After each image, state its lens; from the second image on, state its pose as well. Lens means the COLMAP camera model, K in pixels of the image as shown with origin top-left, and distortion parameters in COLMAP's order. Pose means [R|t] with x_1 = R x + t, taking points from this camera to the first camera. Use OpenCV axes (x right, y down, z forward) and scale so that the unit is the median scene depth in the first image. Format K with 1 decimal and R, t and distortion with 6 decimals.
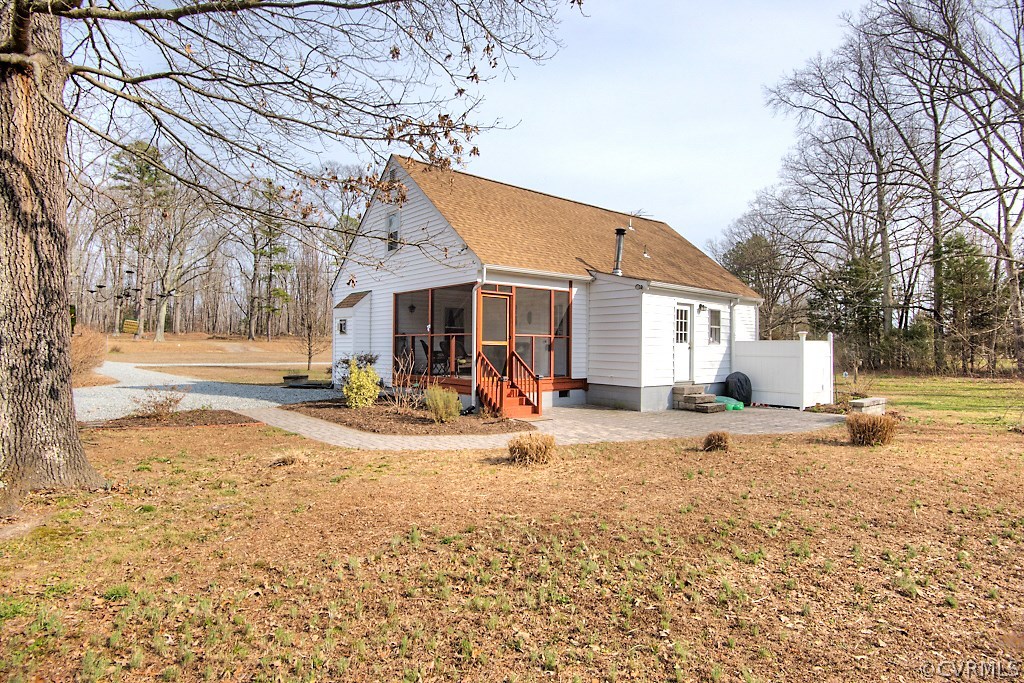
lens RADIAL K [[550.9, 0, 512.0], [0, 550.9, 341.5], [0, 0, 1]] dist [0.002602, 0.000176]
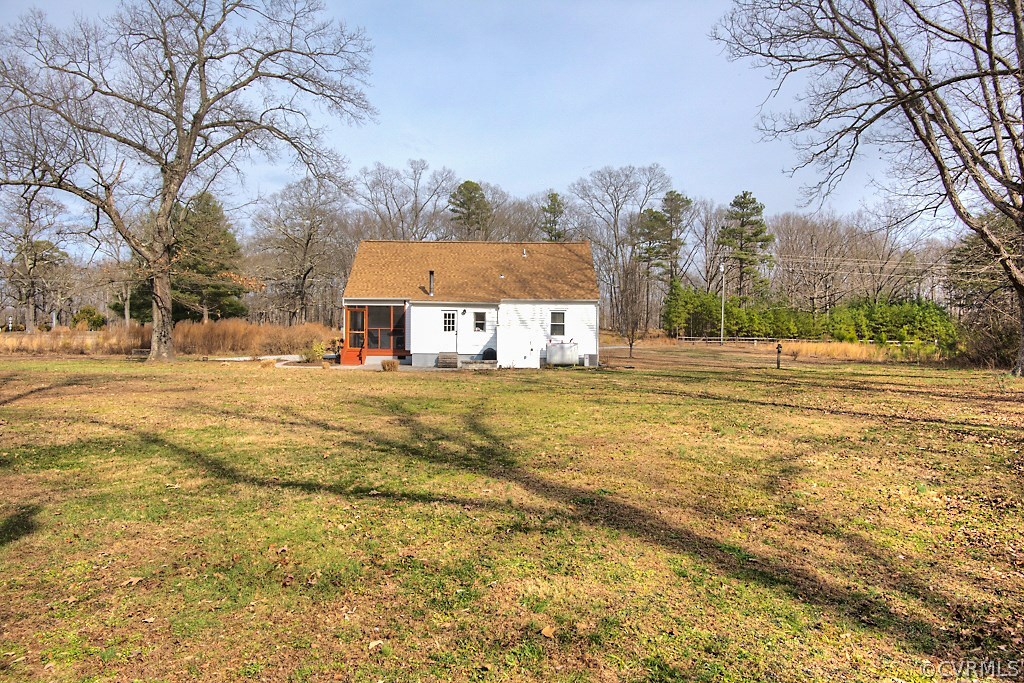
lens RADIAL K [[645.9, 0, 512.0], [0, 645.9, 341.5], [0, 0, 1]] dist [0.040836, -0.042933]
pose [[0.775649, 0.001319, -0.631163, 1.827951], [0.004232, 0.999964, 0.007291, 0.020991], [0.631150, -0.008327, 0.775616, -0.536949]]
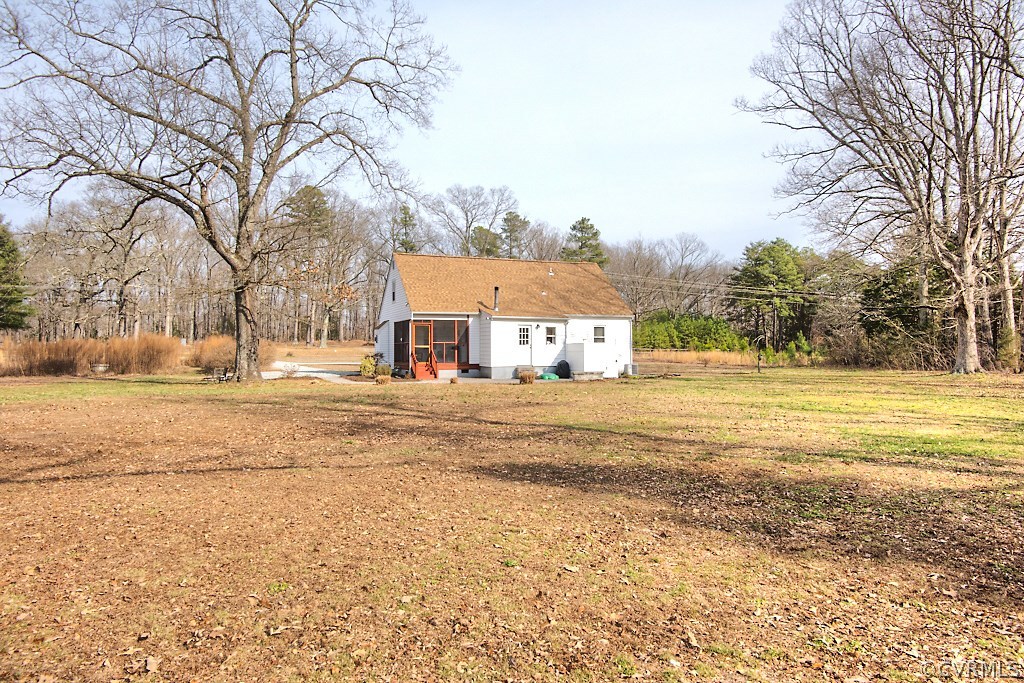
lens RADIAL K [[645.9, 0, 512.0], [0, 645.9, 341.5], [0, 0, 1]] dist [0.040836, -0.042933]
pose [[0.952495, -0.015535, -0.304156, 0.956941], [0.014134, 0.999877, -0.006807, 0.004914], [0.304225, 0.002185, 0.952598, -1.170115]]
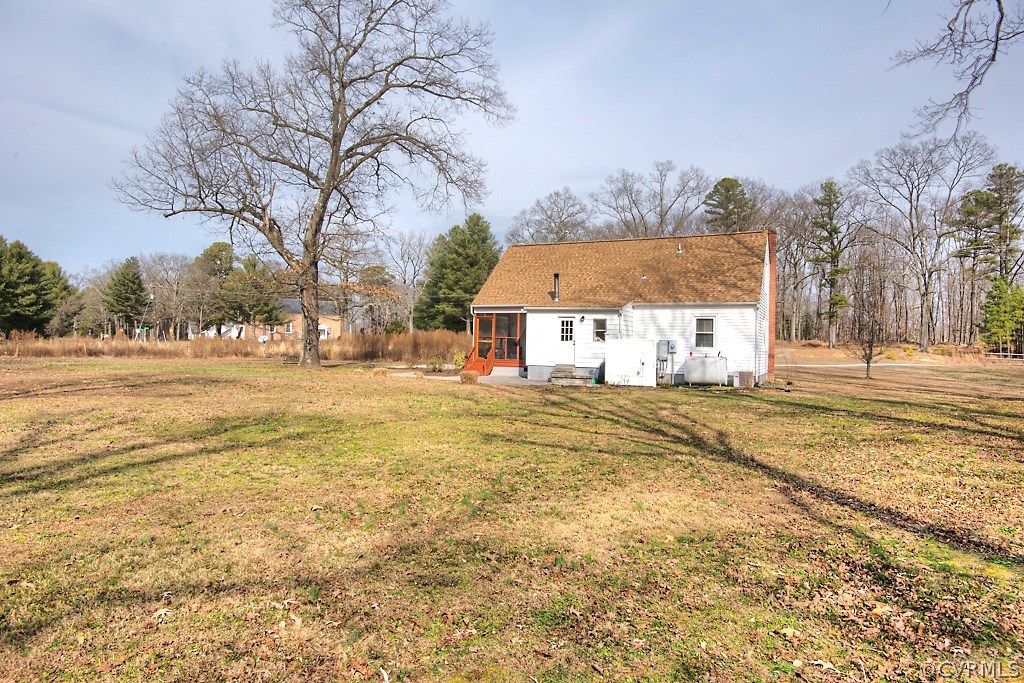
lens RADIAL K [[645.9, 0, 512.0], [0, 645.9, 341.5], [0, 0, 1]] dist [0.040836, -0.042933]
pose [[0.420710, -0.005484, -0.907179, 1.959711], [-0.008262, 0.999917, -0.009876, 0.023481], [0.907158, 0.011650, 0.420630, 0.057136]]
